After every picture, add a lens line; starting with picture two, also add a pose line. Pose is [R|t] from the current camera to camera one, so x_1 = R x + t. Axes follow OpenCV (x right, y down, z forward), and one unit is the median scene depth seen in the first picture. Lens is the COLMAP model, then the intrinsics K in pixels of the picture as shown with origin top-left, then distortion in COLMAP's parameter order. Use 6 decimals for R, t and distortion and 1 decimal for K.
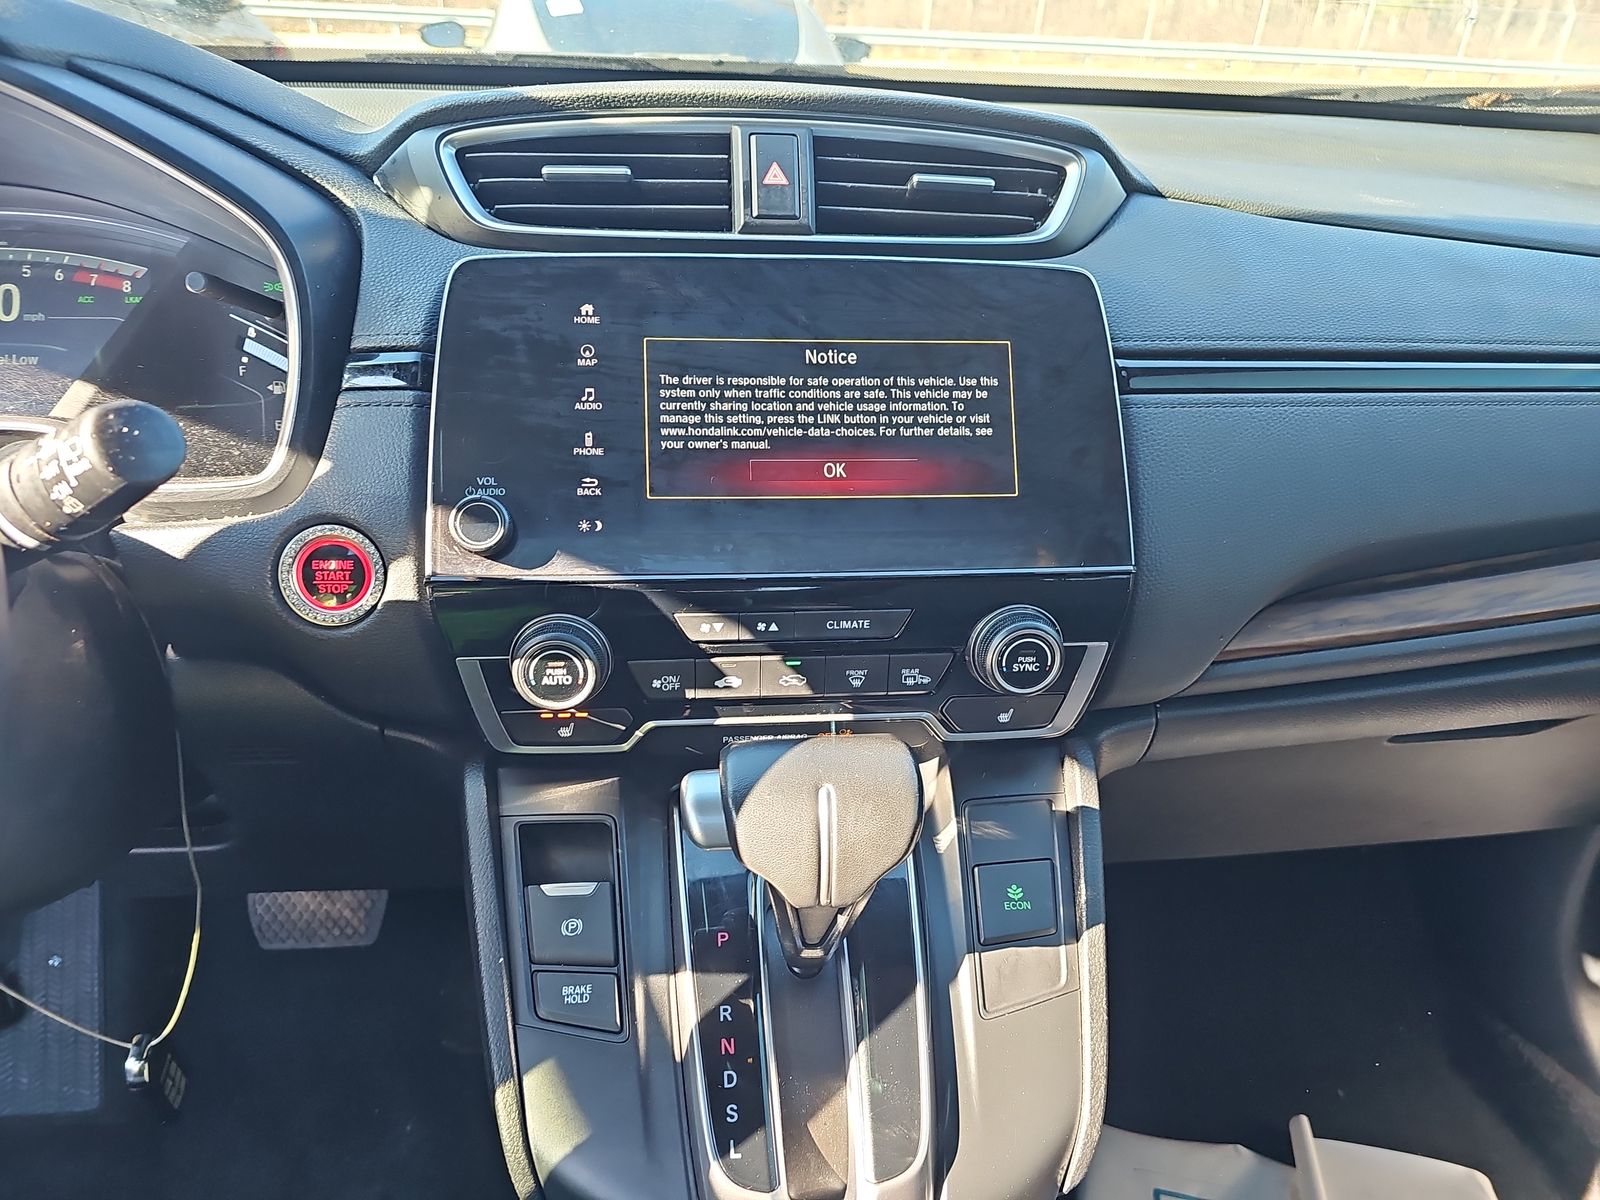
lens RADIAL K [[1114.6, 0, 800.0], [0, 1114.6, 600.0], [0, 0, 1]] dist [0.043483, -0.068650]
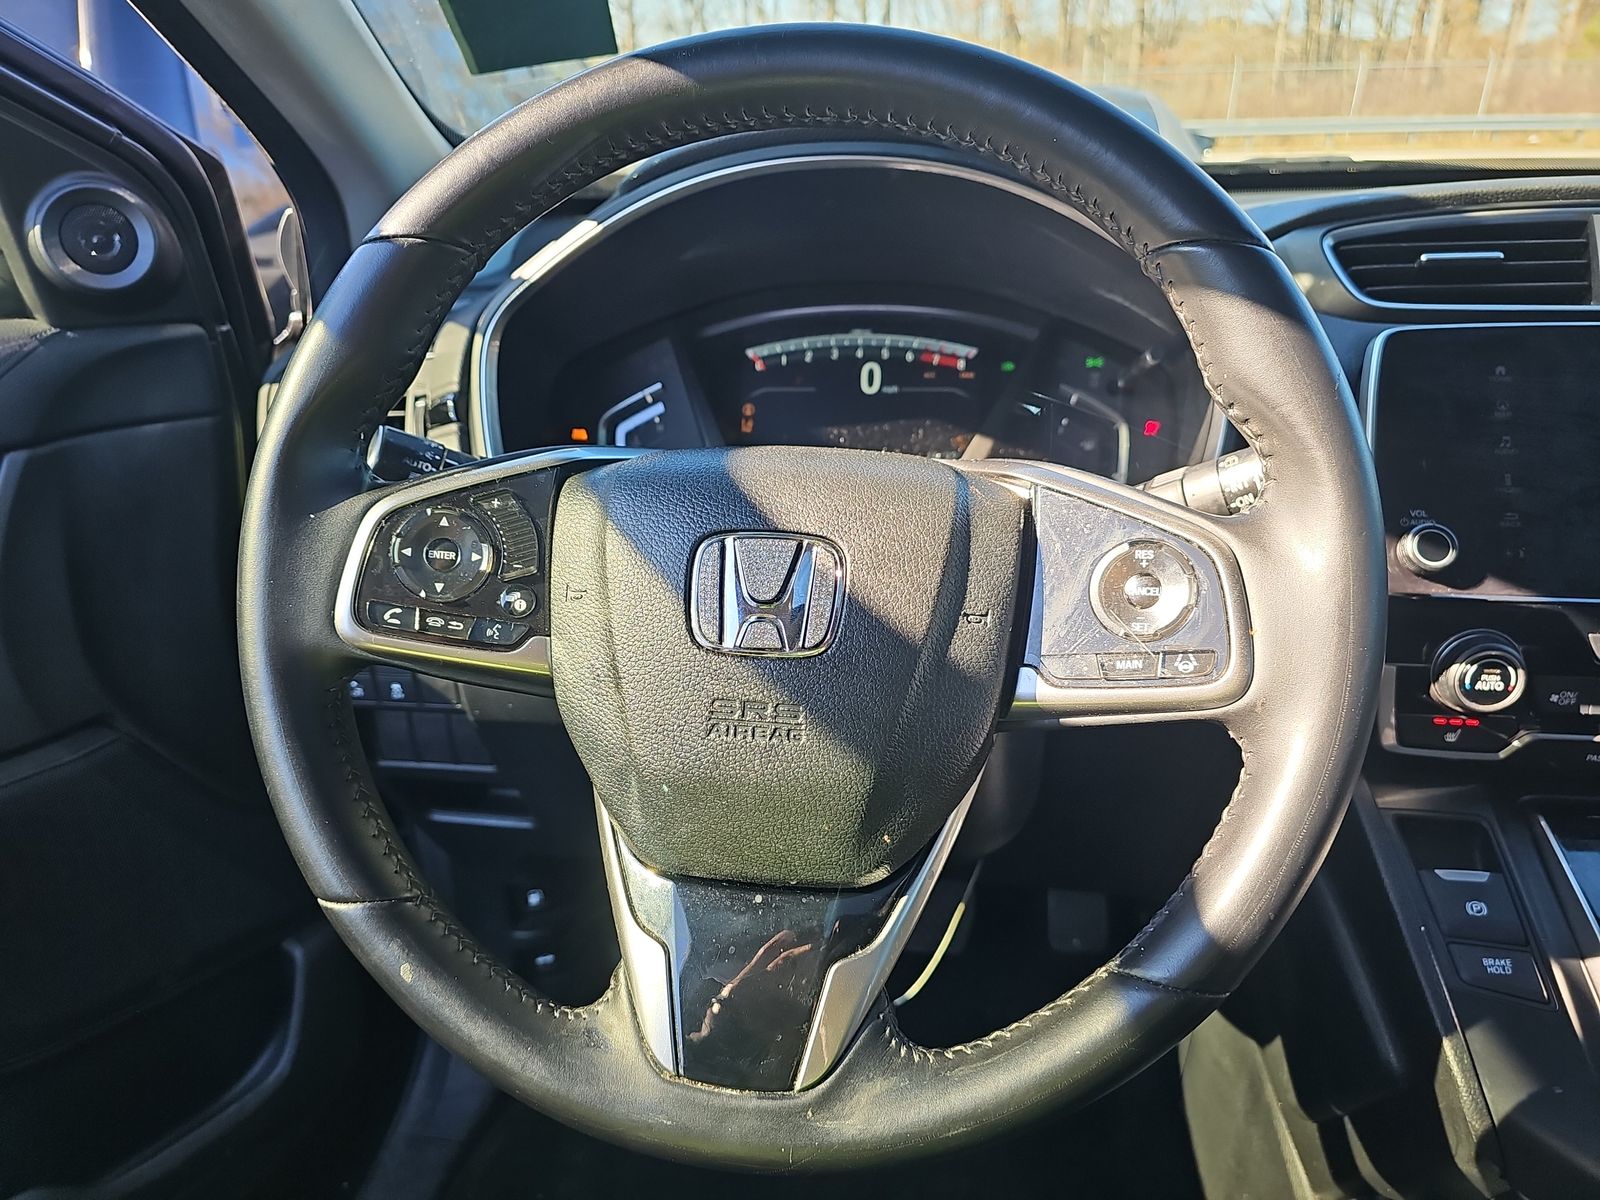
lens RADIAL K [[1114.6, 0, 800.0], [0, 1114.6, 600.0], [0, 0, 1]] dist [0.043483, -0.068650]
pose [[0.969655, 0.035280, -0.241919, -0.602626], [-0.054322, 0.995888, -0.072498, 0.101814], [0.238367, 0.083440, 0.967584, -0.279902]]
